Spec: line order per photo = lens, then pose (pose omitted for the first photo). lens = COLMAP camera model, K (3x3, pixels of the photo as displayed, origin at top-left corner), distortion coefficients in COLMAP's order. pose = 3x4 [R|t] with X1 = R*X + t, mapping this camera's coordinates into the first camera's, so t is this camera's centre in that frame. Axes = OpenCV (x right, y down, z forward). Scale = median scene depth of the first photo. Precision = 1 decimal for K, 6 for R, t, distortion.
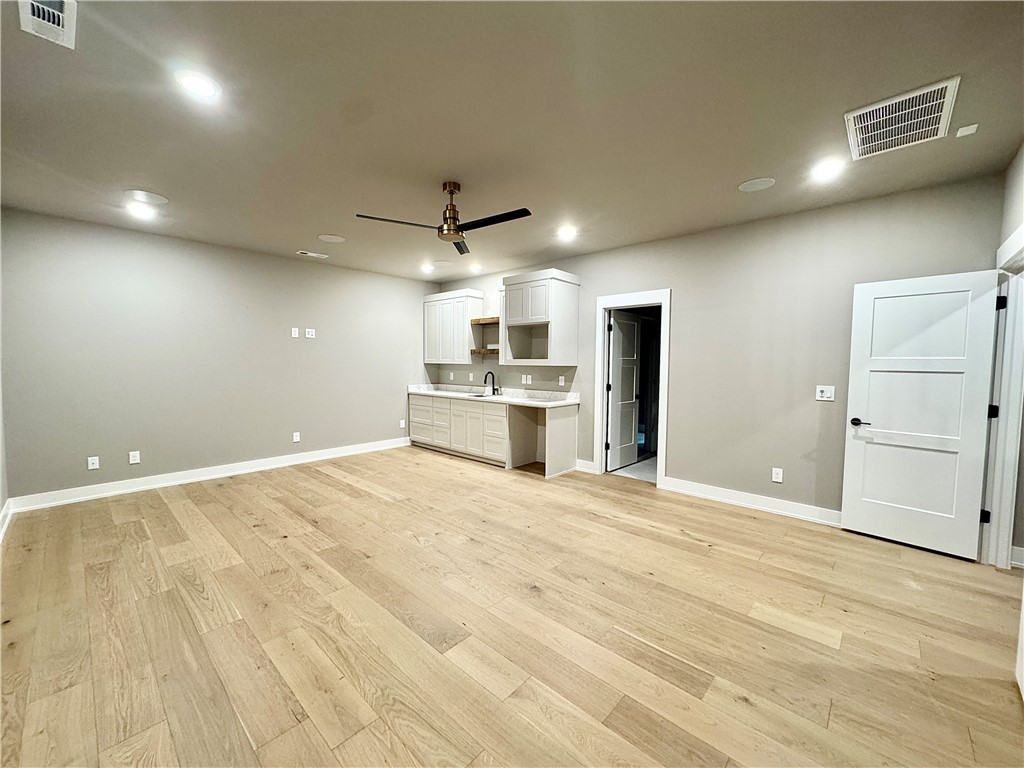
lens RADIAL K [[407.3, 0, 511.7], [0, 407.3, 385.0], [0, 0, 1]] dist [-0.004637, 0.000132]
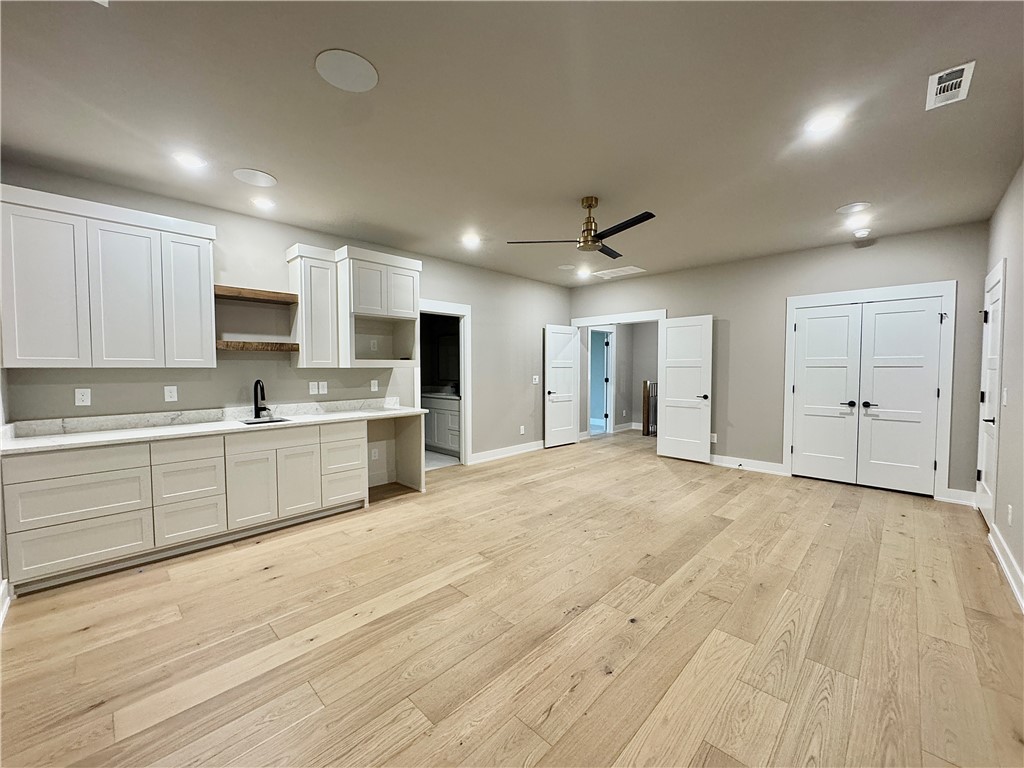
lens RADIAL K [[407.3, 0, 511.7], [0, 407.3, 385.0], [0, 0, 1]] dist [-0.004637, 0.000132]
pose [[0.030084, -0.052843, 0.998150, -1.005414], [0.059800, 0.996908, 0.050975, -0.052767], [-0.997757, 0.058156, 0.033151, 0.954690]]
